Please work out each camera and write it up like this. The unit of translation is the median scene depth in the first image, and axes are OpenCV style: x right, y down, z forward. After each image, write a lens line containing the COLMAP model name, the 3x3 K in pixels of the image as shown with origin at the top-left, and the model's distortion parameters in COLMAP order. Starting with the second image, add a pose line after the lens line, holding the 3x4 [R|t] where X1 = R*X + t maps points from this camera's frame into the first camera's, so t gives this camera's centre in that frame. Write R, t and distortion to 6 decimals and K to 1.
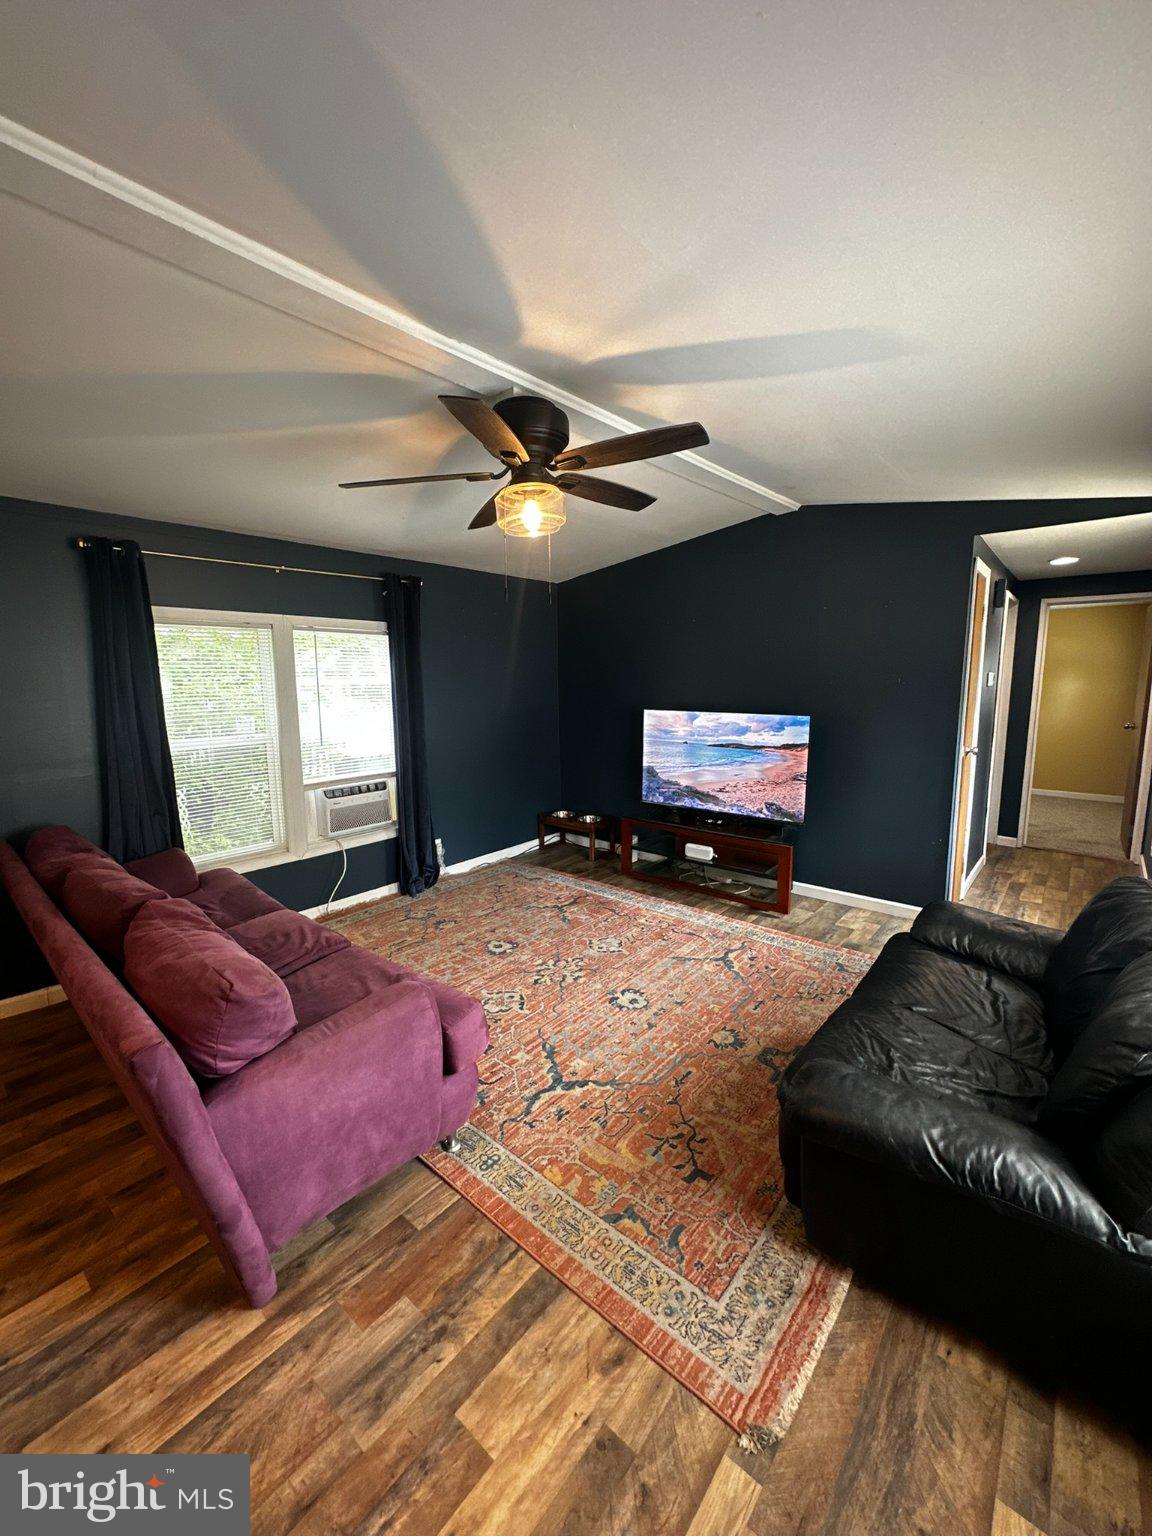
lens RADIAL K [[614.4, 0, 570.6], [0, 614.4, 763.8], [0, 0, 1]] dist [-0.002104, 0.001384]
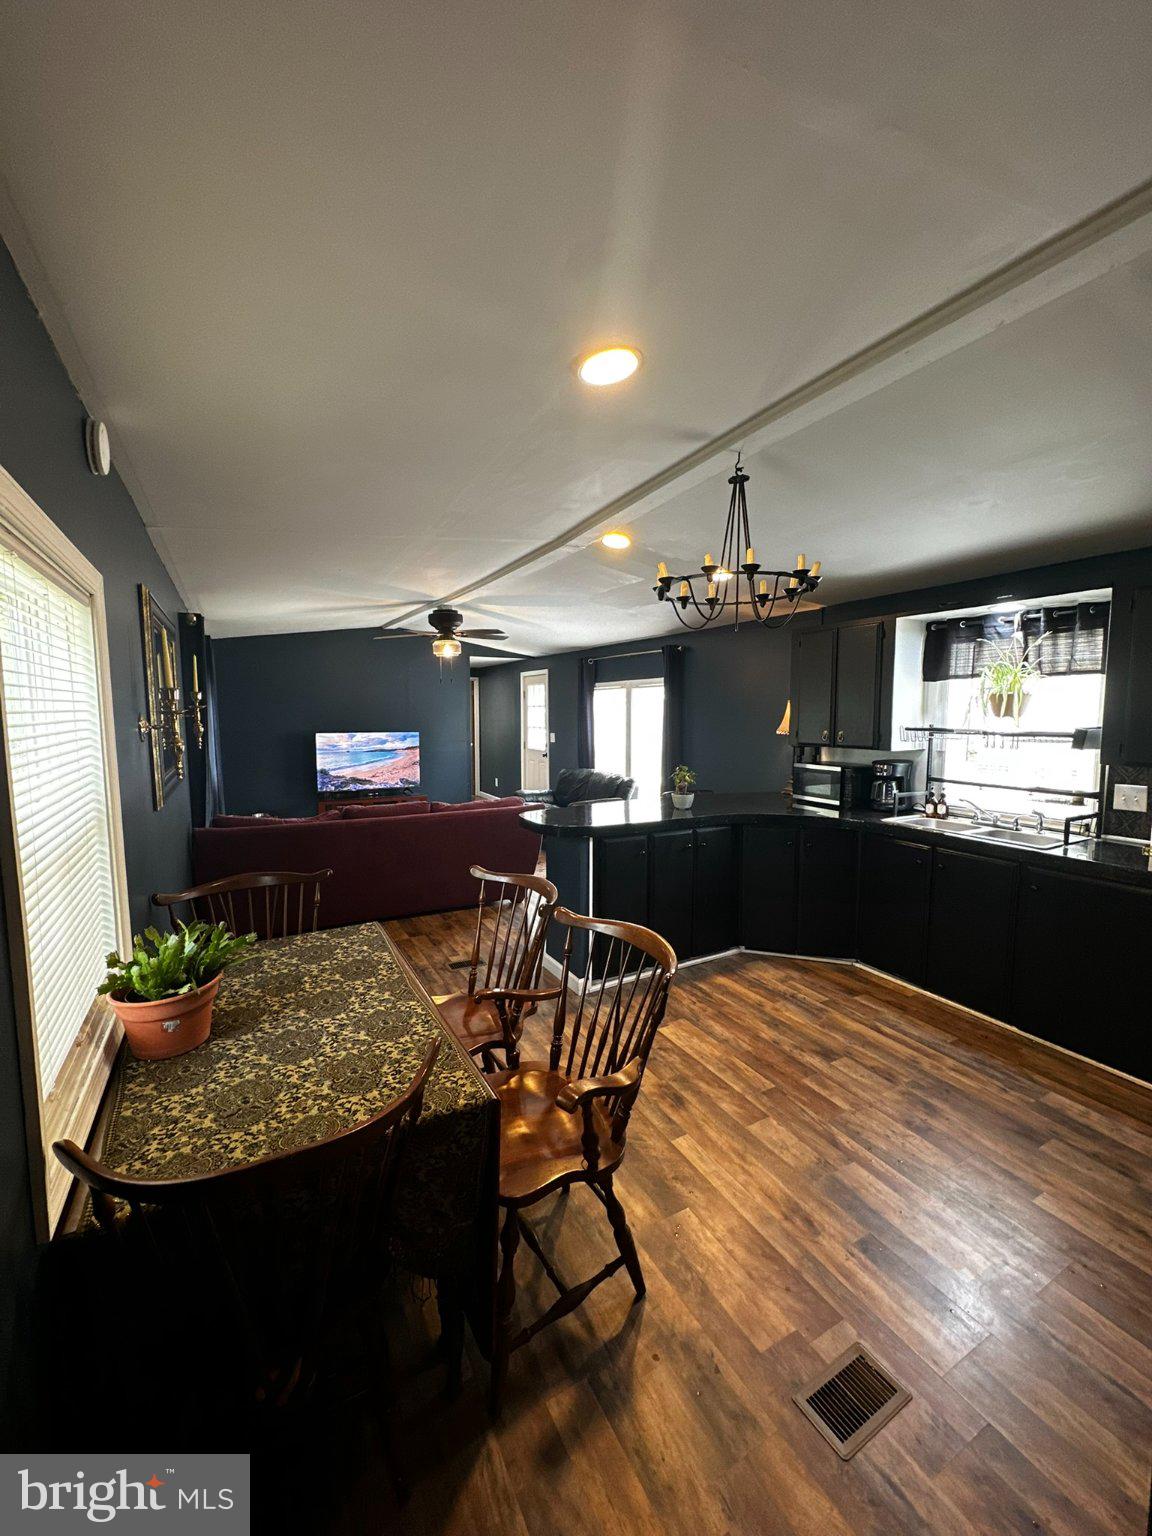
lens RADIAL K [[614.4, 0, 582.5], [0, 614.4, 772.6], [0, 0, 1]] dist [-0.002104, 0.001384]
pose [[0.346688, -0.082430, 0.934352, -1.594421], [0.125189, 0.991285, 0.041002, 0.046952], [-0.929589, 0.102755, 0.353986, -0.253349]]
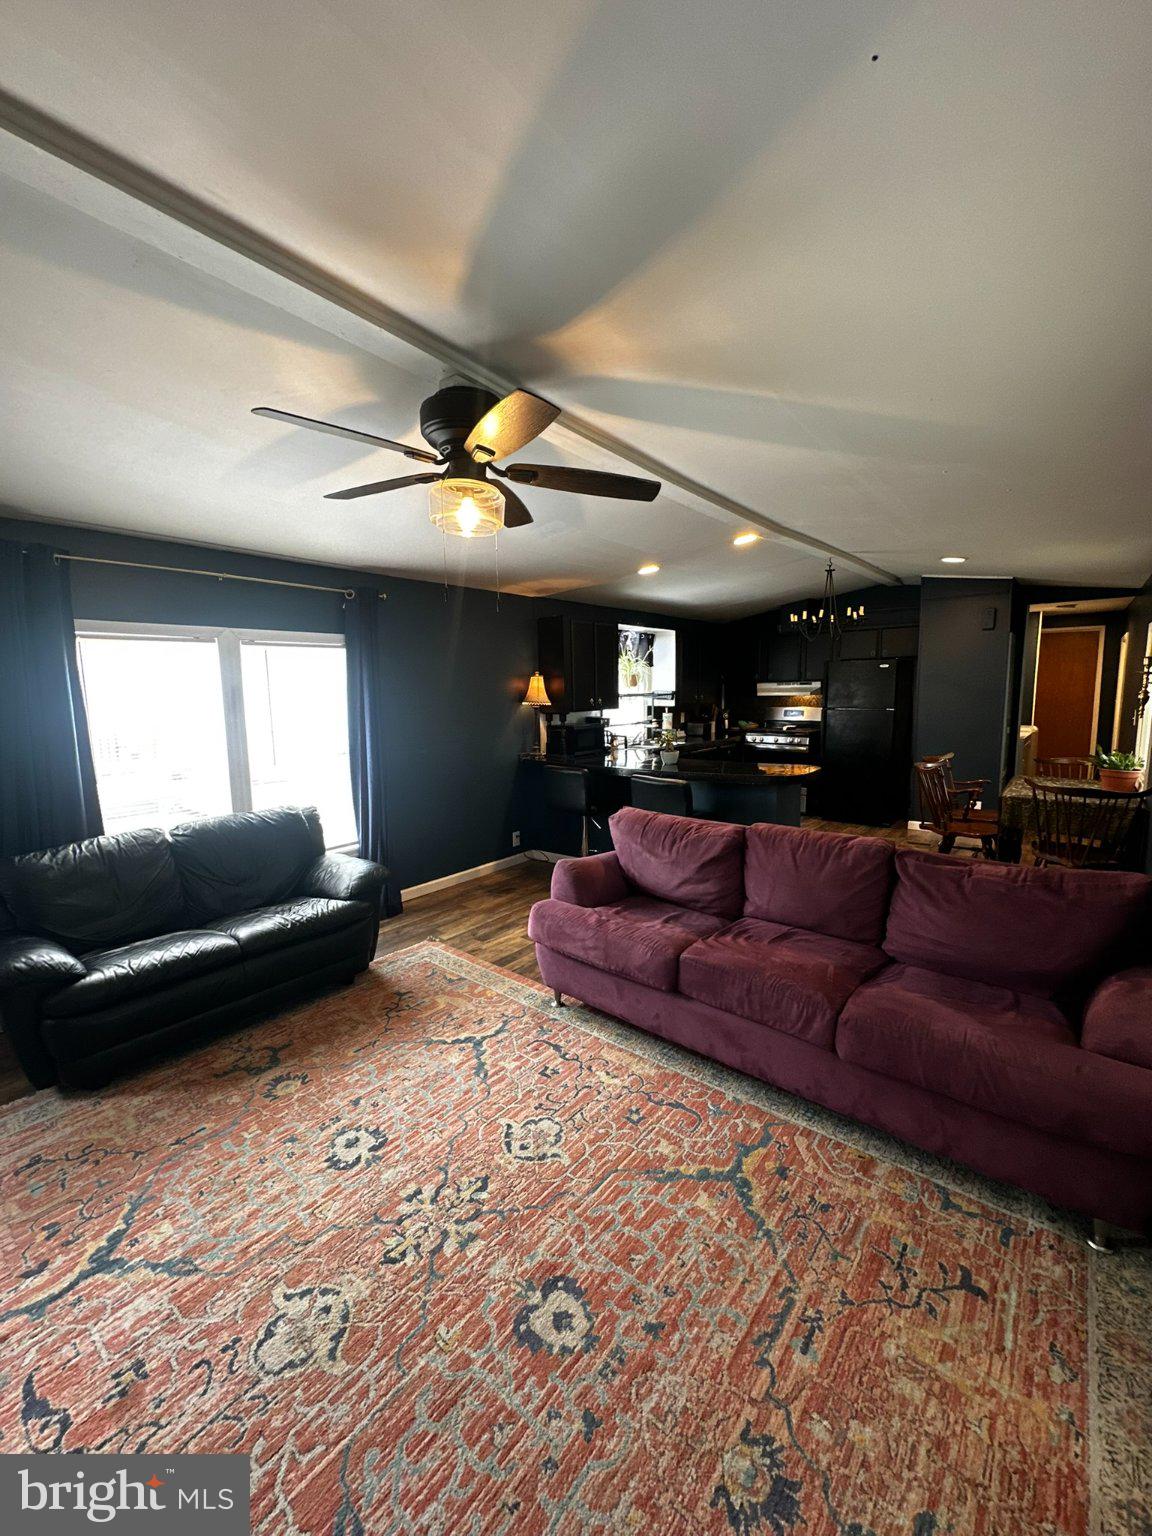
lens RADIAL K [[614.4, 0, 572.6], [0, 614.4, 759.0], [0, 0, 1]] dist [-0.002104, 0.001384]
pose [[-0.999524, 0.027794, -0.013377, -0.139470], [0.023506, 0.967136, 0.253171, -0.194885], [0.019974, 0.252736, -0.967329, 1.408556]]
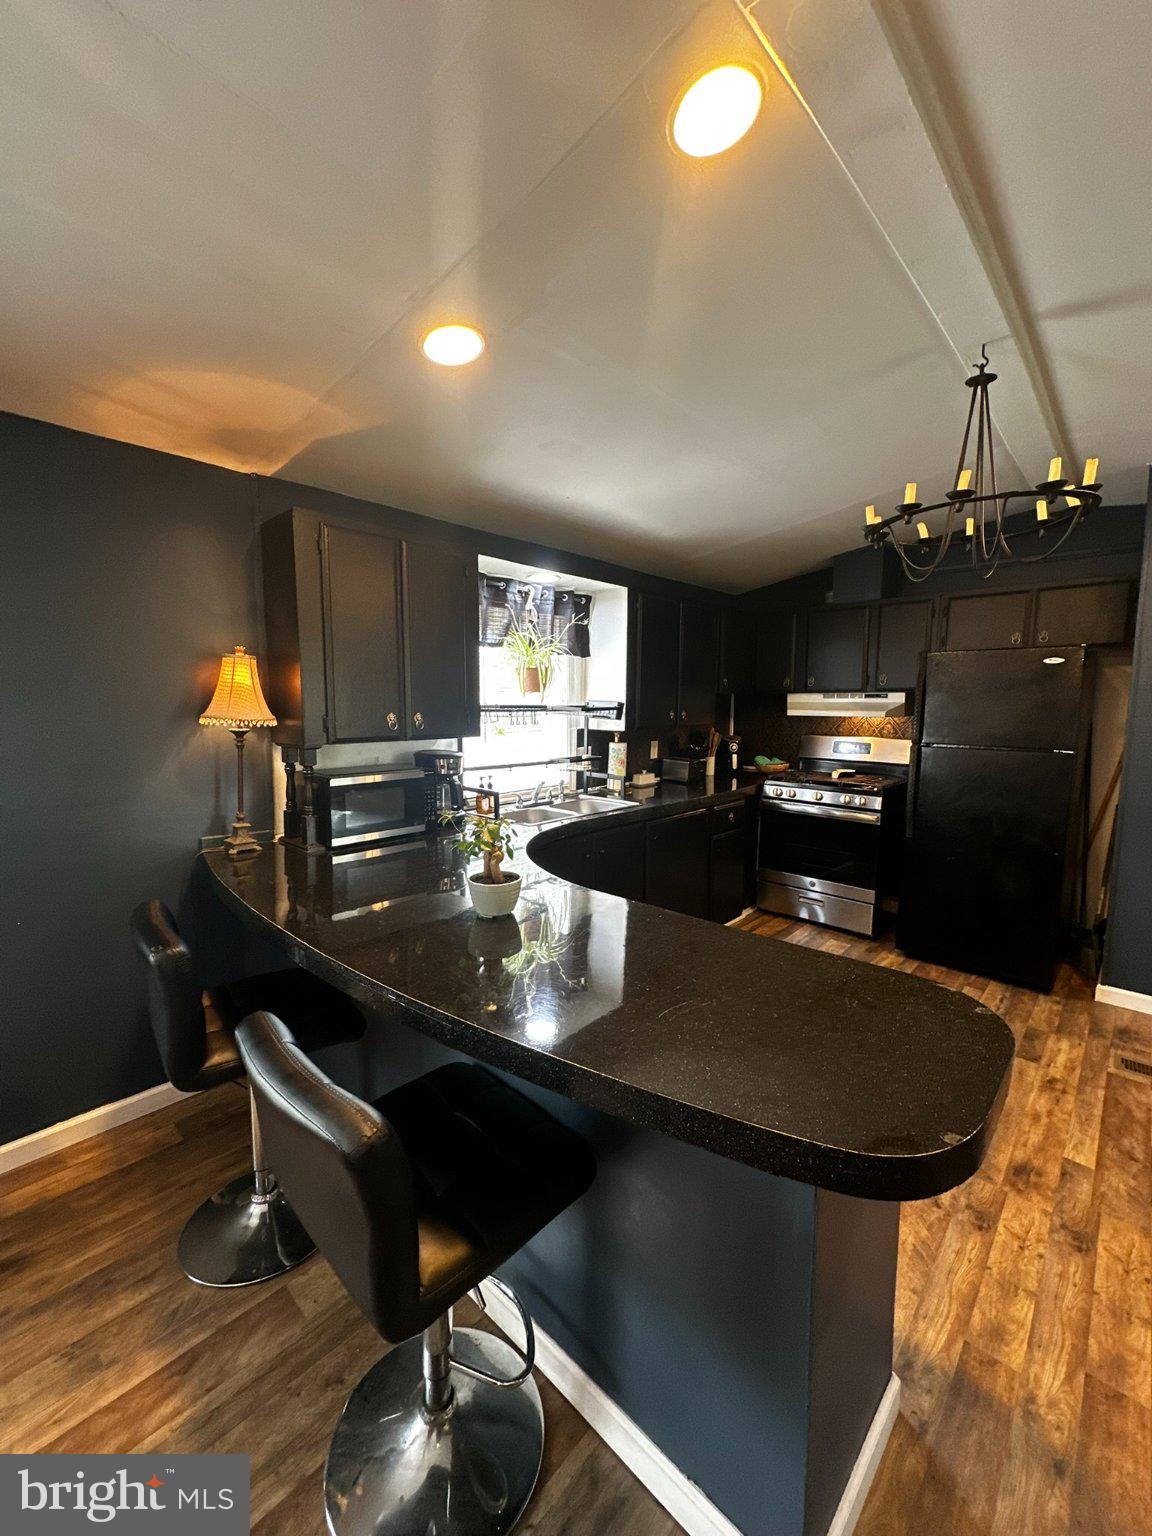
lens RADIAL K [[614.4, 0, 576.0], [0, 614.4, 767.2], [0, 0, 1]] dist [-0.002104, 0.001384]
pose [[-0.999142, -0.002089, 0.041351, -0.475080], [0.008115, 0.969475, 0.245056, -0.042069], [-0.040601, 0.245182, -0.968627, 0.446107]]
